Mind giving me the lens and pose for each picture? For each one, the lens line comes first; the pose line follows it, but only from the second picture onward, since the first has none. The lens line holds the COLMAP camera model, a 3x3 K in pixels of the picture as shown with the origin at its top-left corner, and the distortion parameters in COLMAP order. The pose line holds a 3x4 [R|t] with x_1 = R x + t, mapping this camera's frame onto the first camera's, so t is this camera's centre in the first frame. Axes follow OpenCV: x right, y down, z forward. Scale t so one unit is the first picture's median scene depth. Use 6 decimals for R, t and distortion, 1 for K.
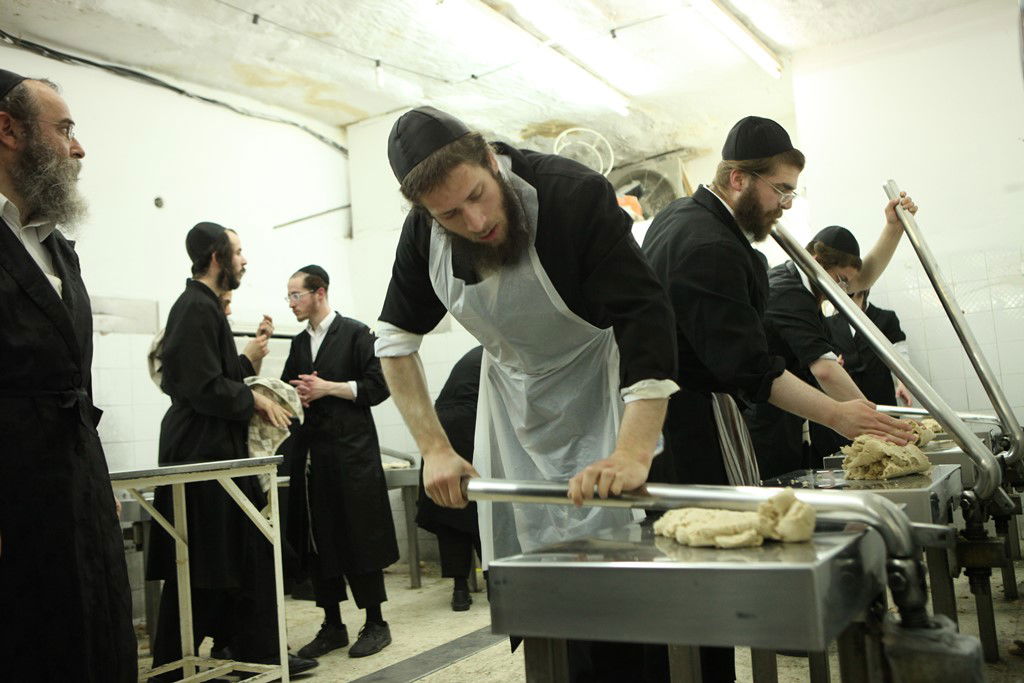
lens RADIAL K [[926.2, 0, 521.5], [0, 926.2, 334.5], [0, 0, 1]] dist [-0.029557, 0.000000]
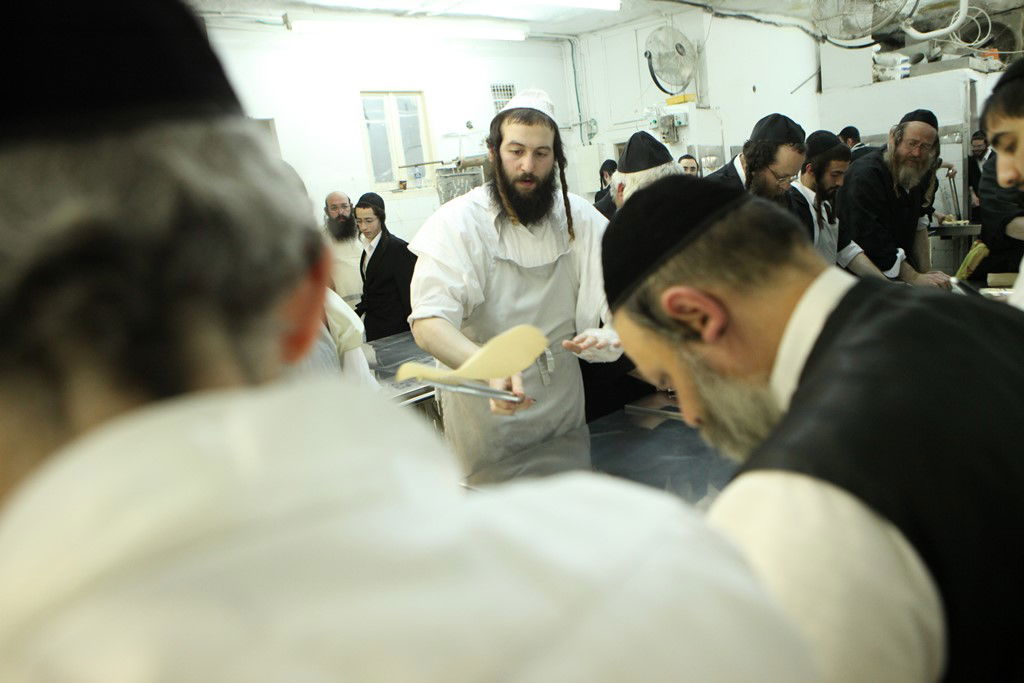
lens RADIAL K [[733.3, 0, 507.3], [0, 733.3, 337.7], [0, 0, 1]] dist [-0.090027, 0.065776]
pose [[0.968587, 0.015039, -0.248220, -0.353189], [0.060549, 0.953867, 0.294060, -0.084819], [0.241192, -0.299852, 0.922992, -0.413451]]
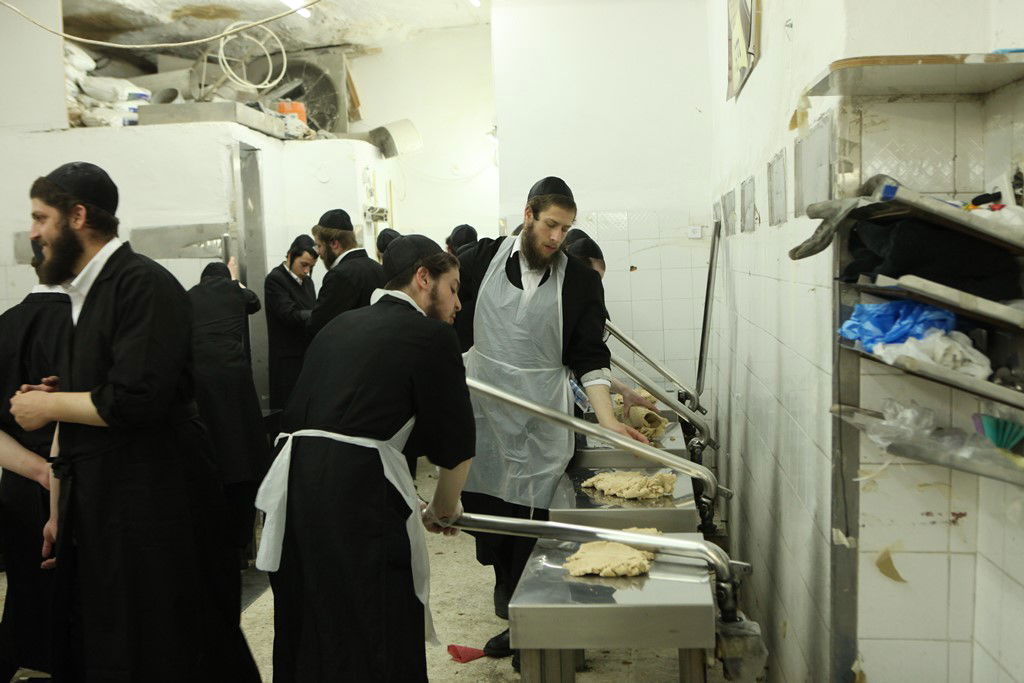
lens RADIAL K [[1167.0, 0, 506.2], [0, 1167.0, 341.7], [0, 0, 1]] dist [0.000031, 0.000000]
pose [[0.917330, 0.011580, 0.397959, -0.136746], [-0.067002, 0.989810, 0.125643, -0.073390], [-0.392449, -0.141920, 0.908759, -0.122902]]
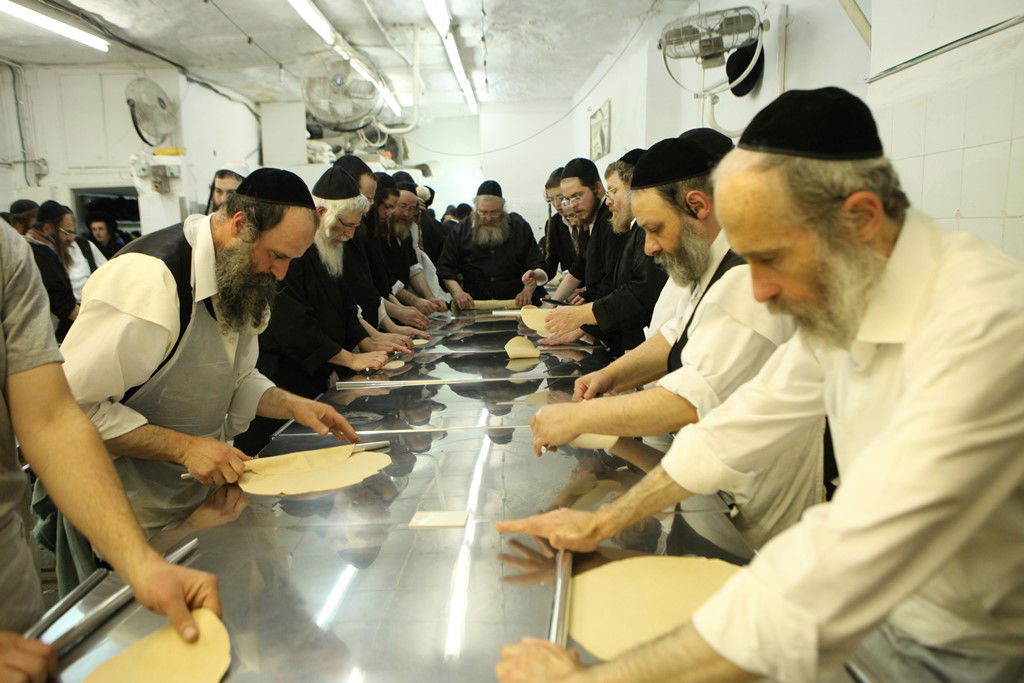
lens RADIAL K [[733.3, 0, 510.5], [0, 733.3, 335.1], [0, 0, 1]] dist [-0.090027, 0.065776]
pose [[0.842660, -0.022032, 0.537995, -0.484463], [-0.089052, 0.979700, 0.179602, -0.066293], [-0.531031, -0.199253, 0.823593, -0.465871]]
